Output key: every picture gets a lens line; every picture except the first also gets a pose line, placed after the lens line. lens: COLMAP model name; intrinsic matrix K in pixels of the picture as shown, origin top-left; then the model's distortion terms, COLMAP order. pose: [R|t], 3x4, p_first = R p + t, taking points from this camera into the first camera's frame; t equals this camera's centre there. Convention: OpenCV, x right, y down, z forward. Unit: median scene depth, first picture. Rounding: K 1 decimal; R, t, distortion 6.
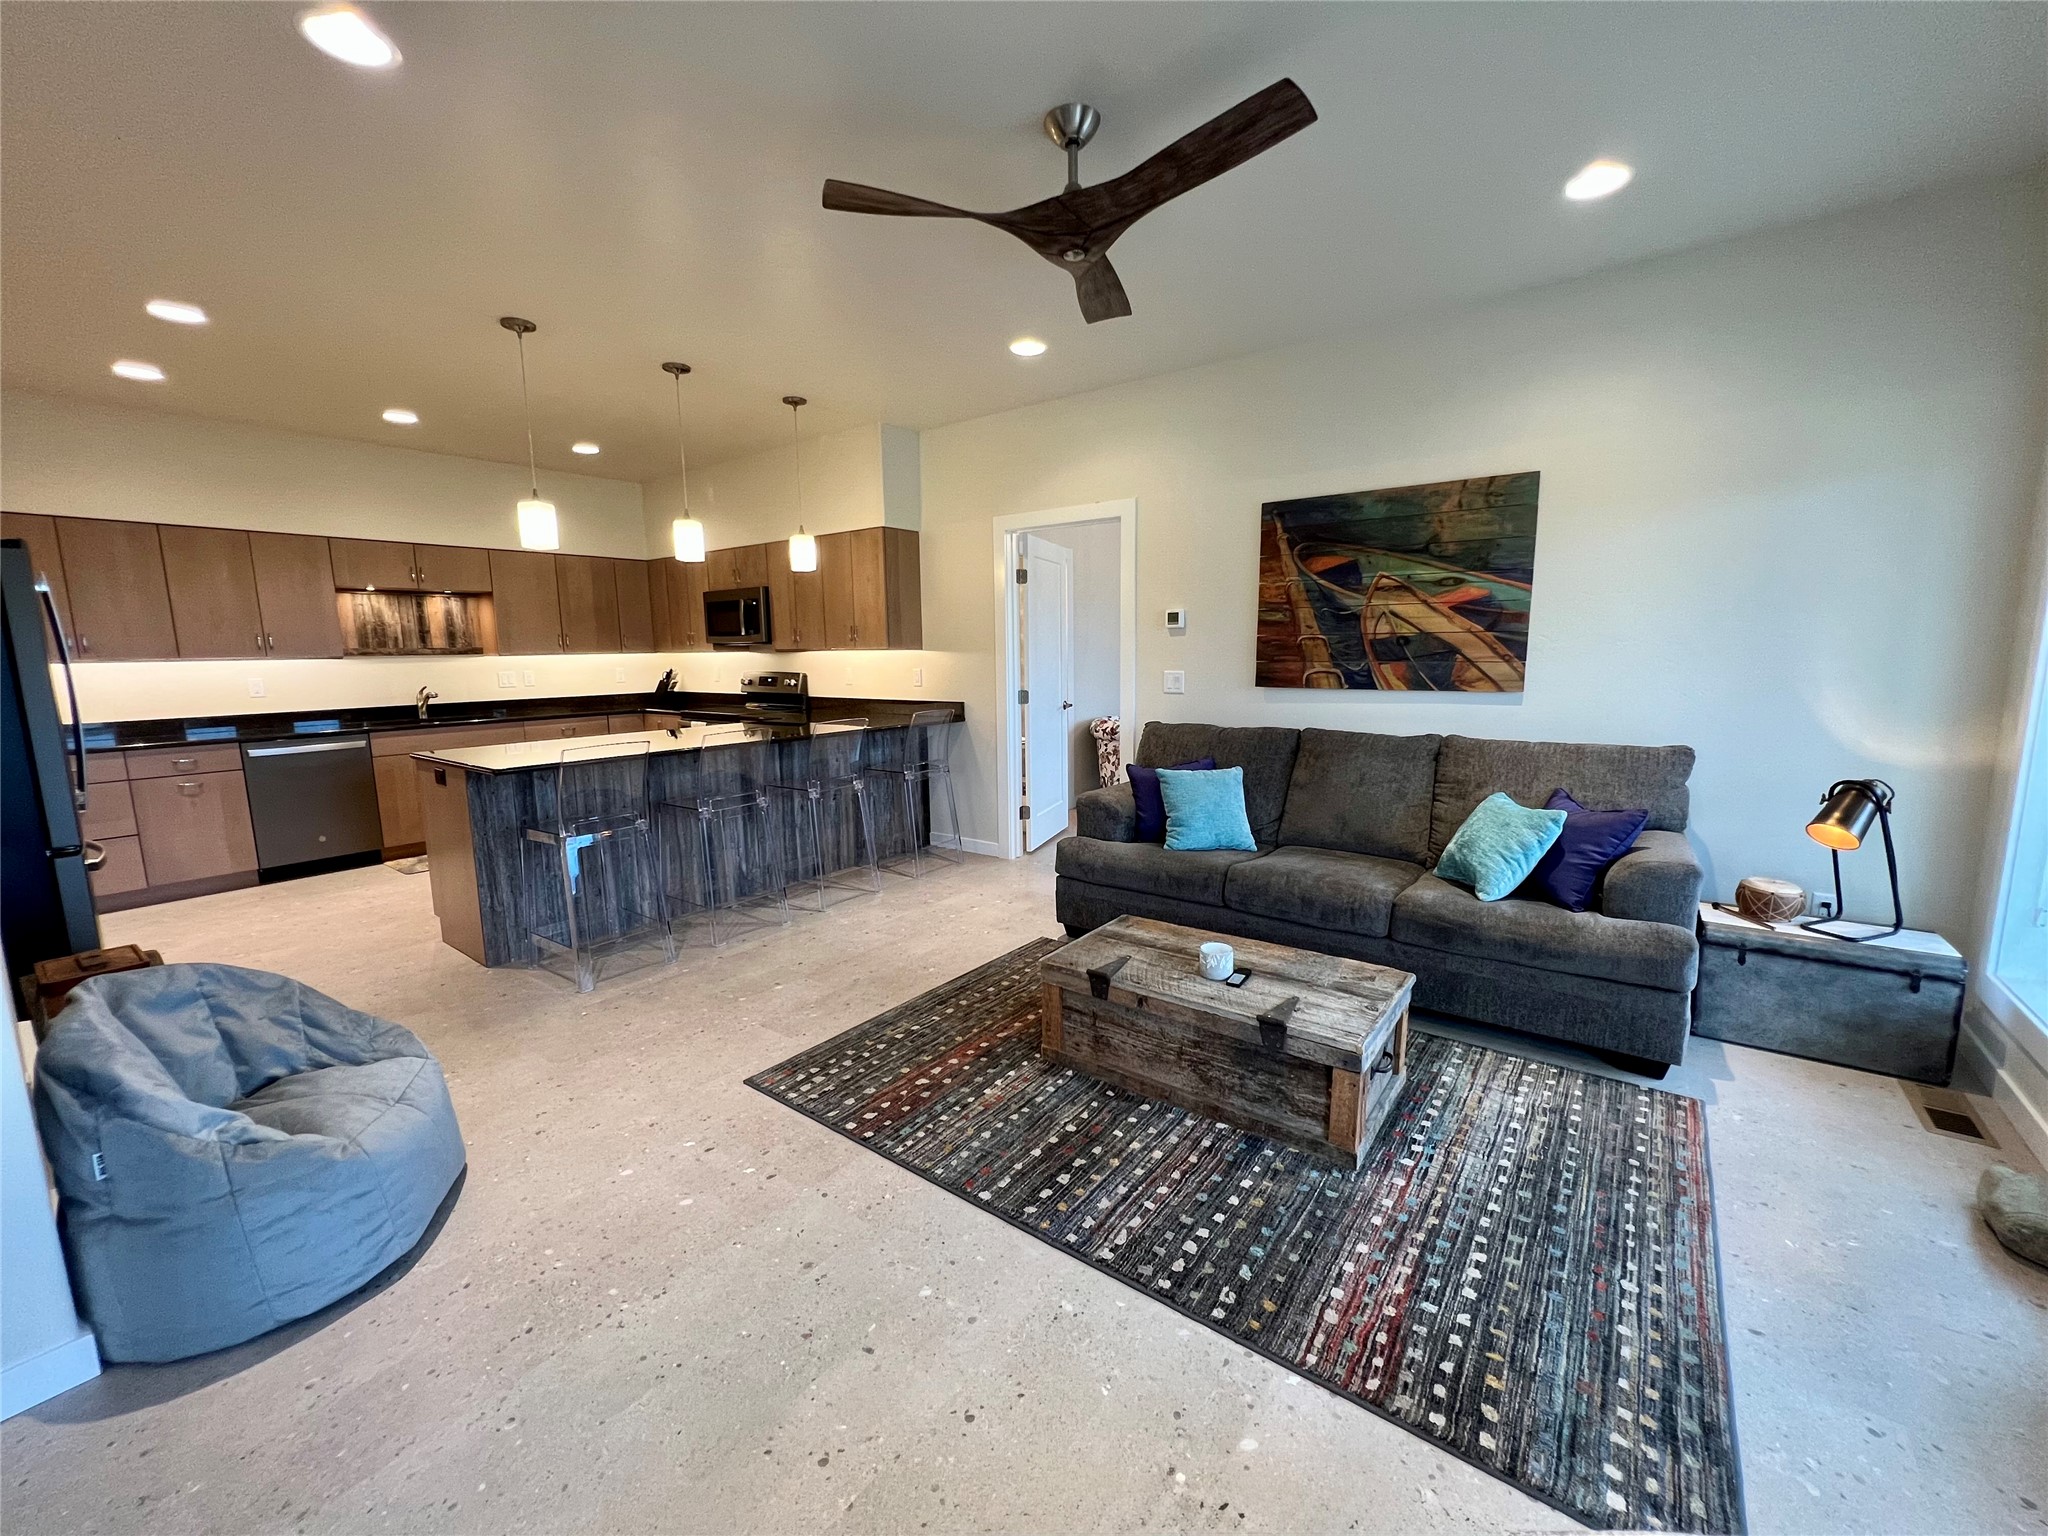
lens RADIAL K [[815.5, 0, 1019.3], [0, 815.5, 768.8], [0, 0, 1]] dist [-0.003833, 0.000843]
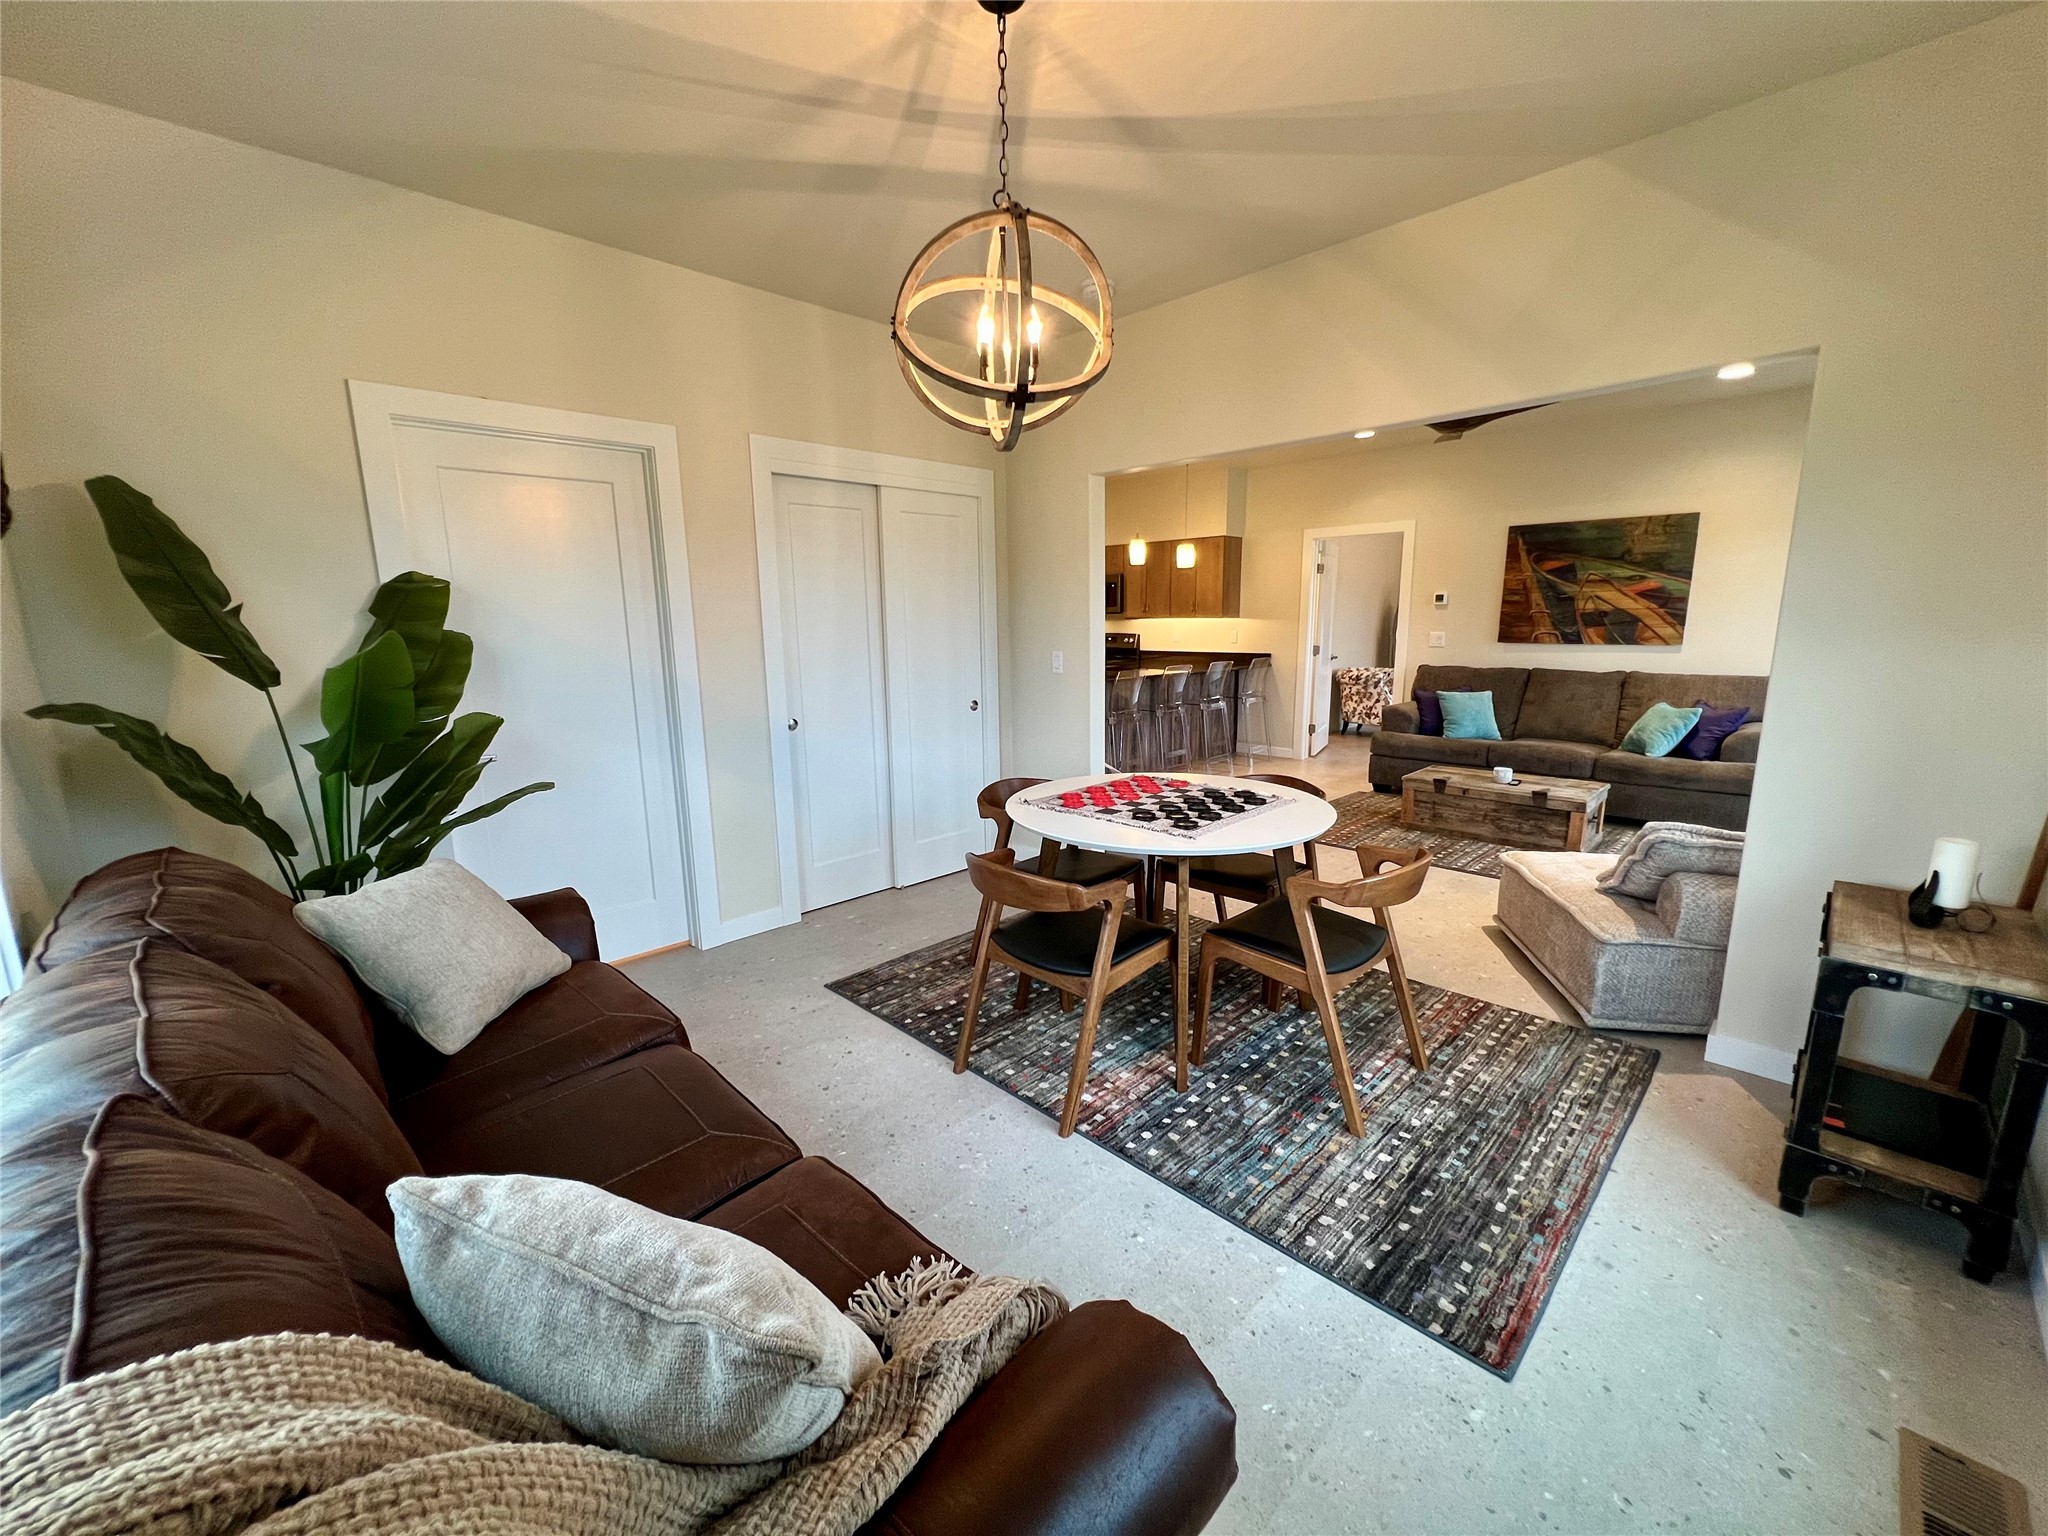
lens RADIAL K [[815.5, 0, 1017.4], [0, 815.5, 769.6], [0, 0, 1]] dist [-0.003833, 0.000843]
pose [[0.989613, 0.027673, -0.141068, -0.470181], [-0.021886, 0.998860, 0.042414, 0.115945], [0.142081, -0.038887, 0.989091, -0.824375]]
